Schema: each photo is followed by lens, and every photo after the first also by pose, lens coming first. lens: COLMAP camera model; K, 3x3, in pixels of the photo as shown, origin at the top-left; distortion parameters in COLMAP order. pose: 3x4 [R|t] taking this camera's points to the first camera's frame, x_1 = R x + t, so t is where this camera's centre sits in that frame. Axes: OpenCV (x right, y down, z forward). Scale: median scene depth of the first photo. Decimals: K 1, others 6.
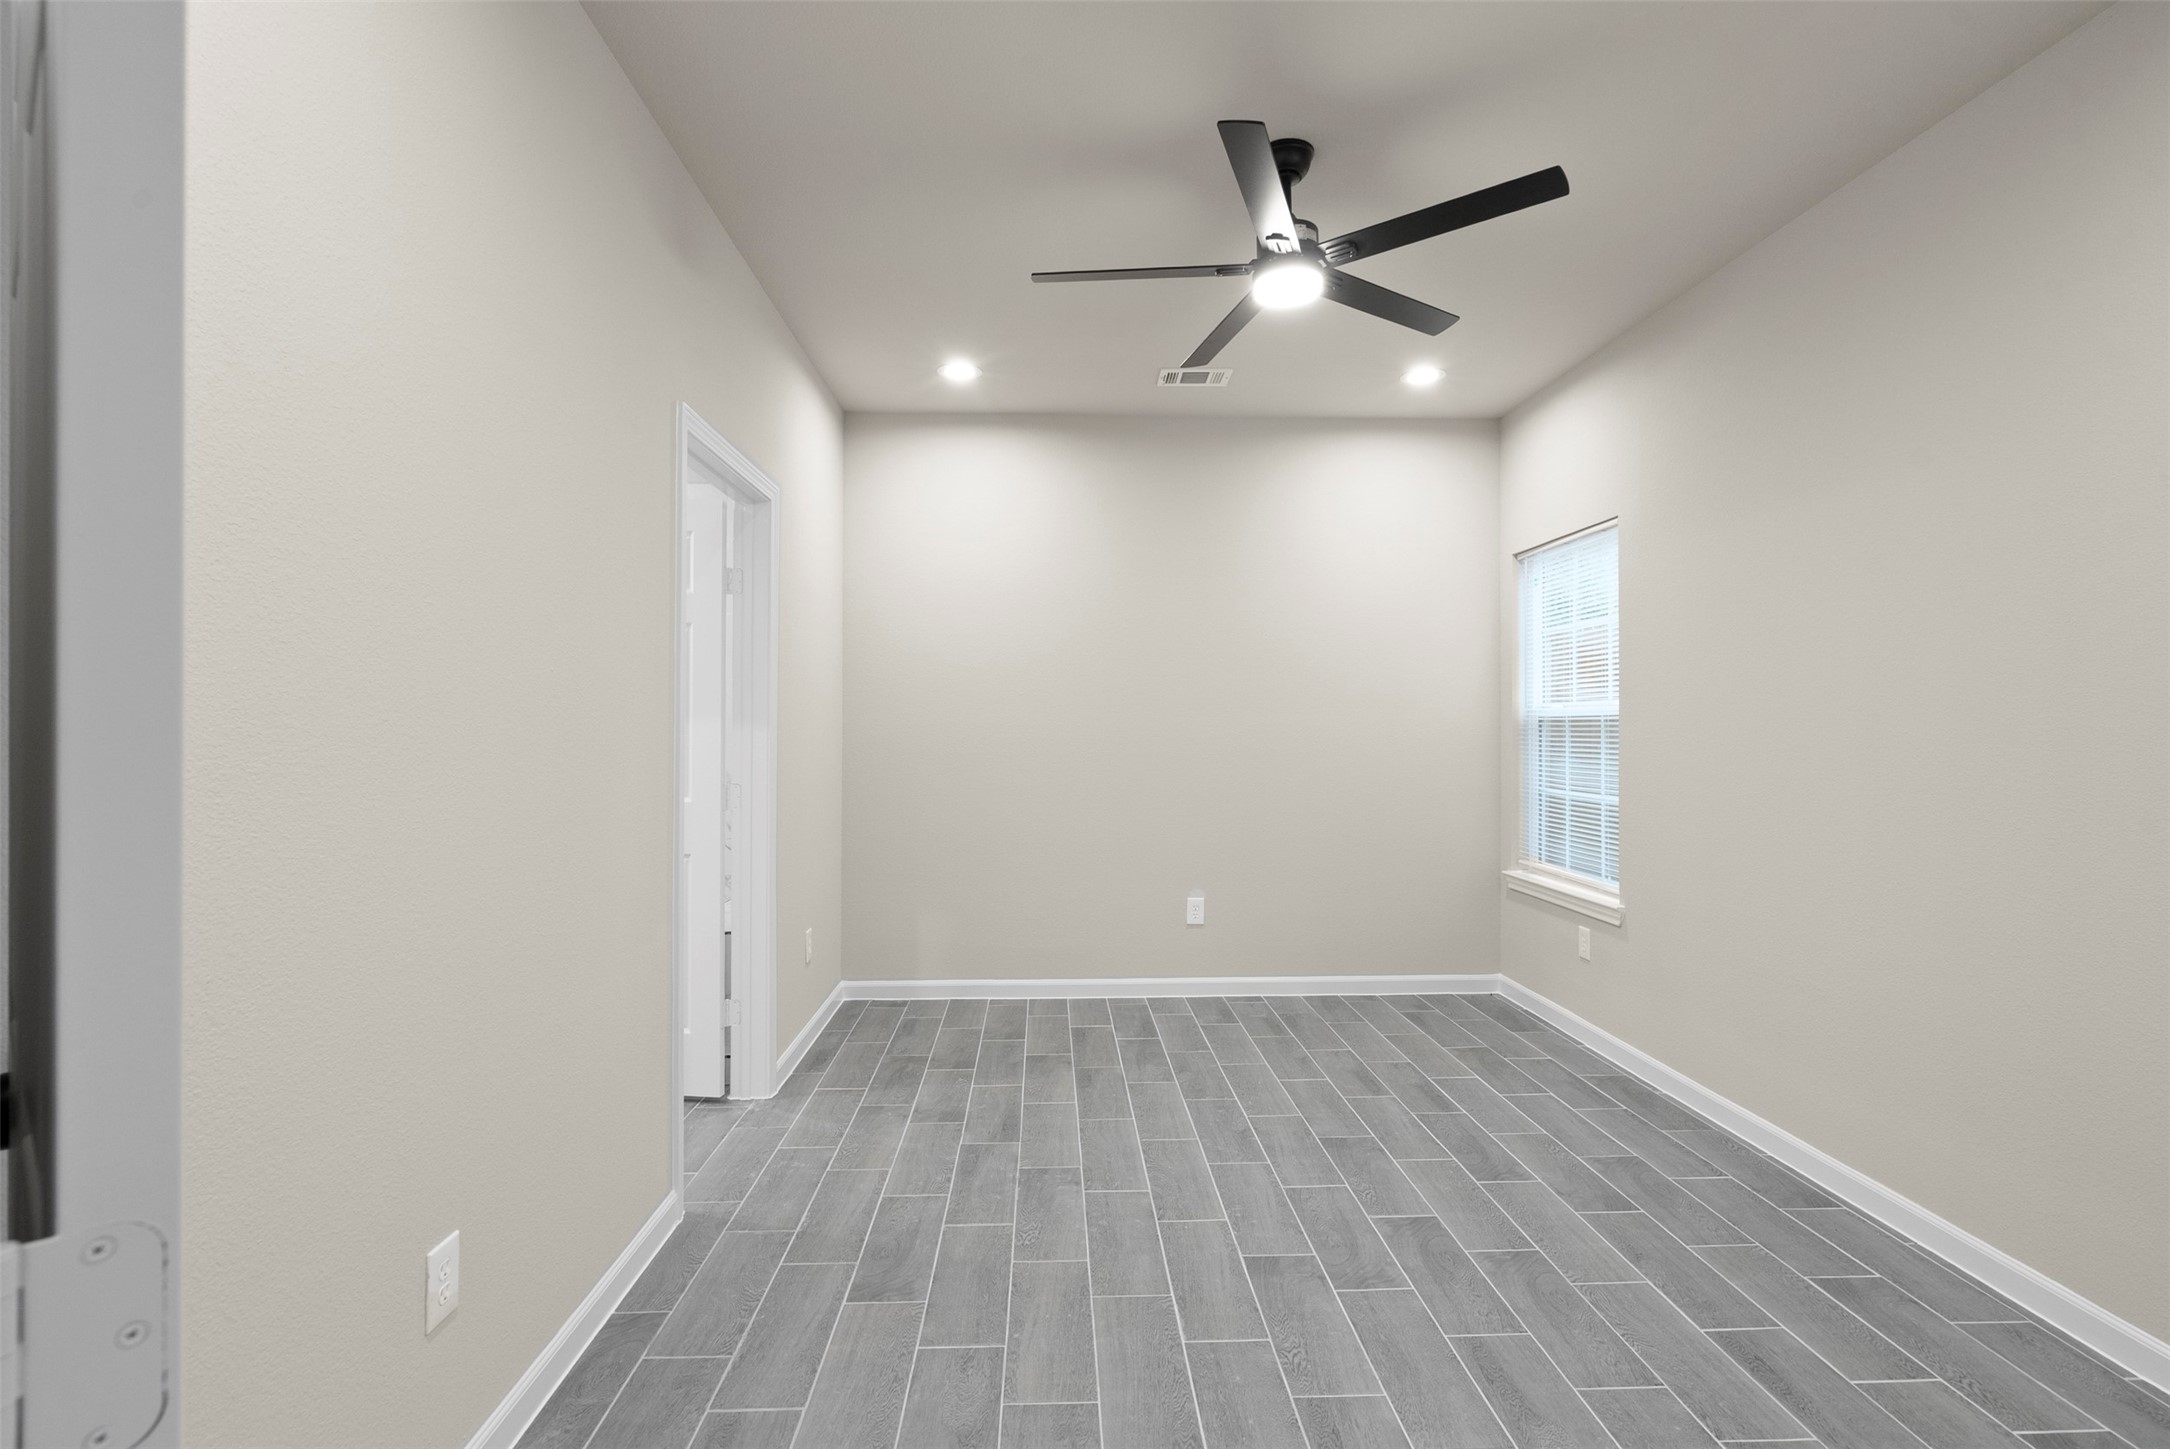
lens RADIAL K [[1005.8, 0, 1085.0], [0, 1005.8, 724.9], [0, 0, 1]] dist [-0.001563, 0.002597]
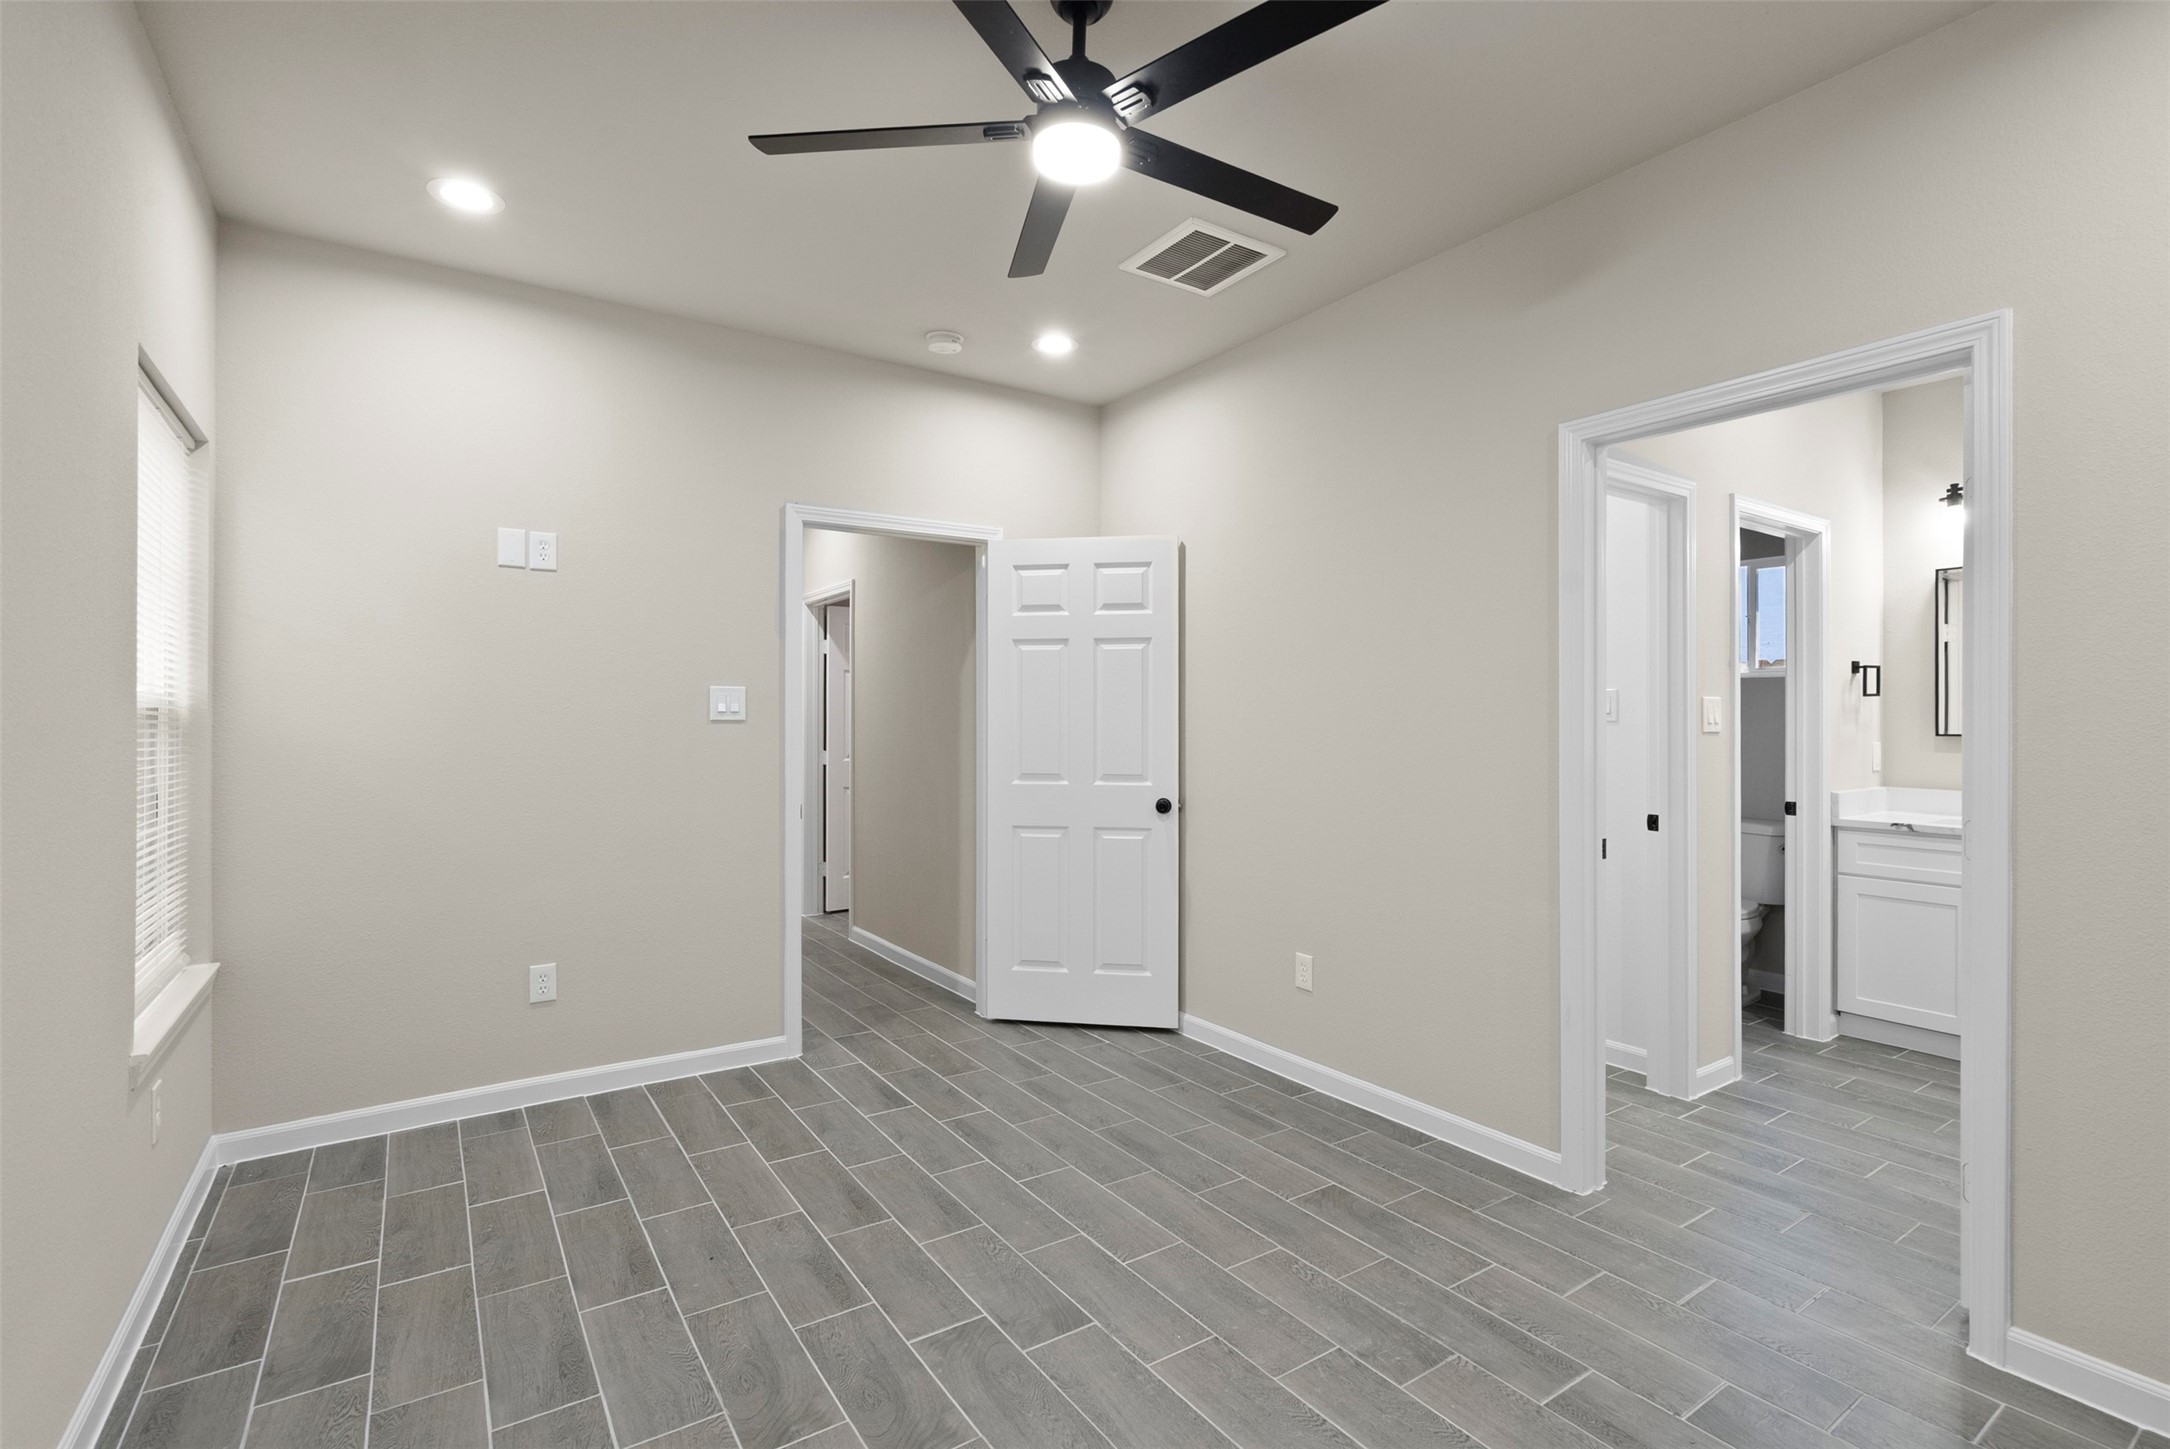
lens RADIAL K [[1005.8, 0, 1084.4], [0, 1005.8, 718.6], [0, 0, 1]] dist [-0.001563, 0.002597]
pose [[-0.852988, -0.004603, -0.521910, 0.661871], [-0.001324, 0.999977, -0.006655, 0.001947], [0.521929, -0.004985, -0.852974, 1.845552]]
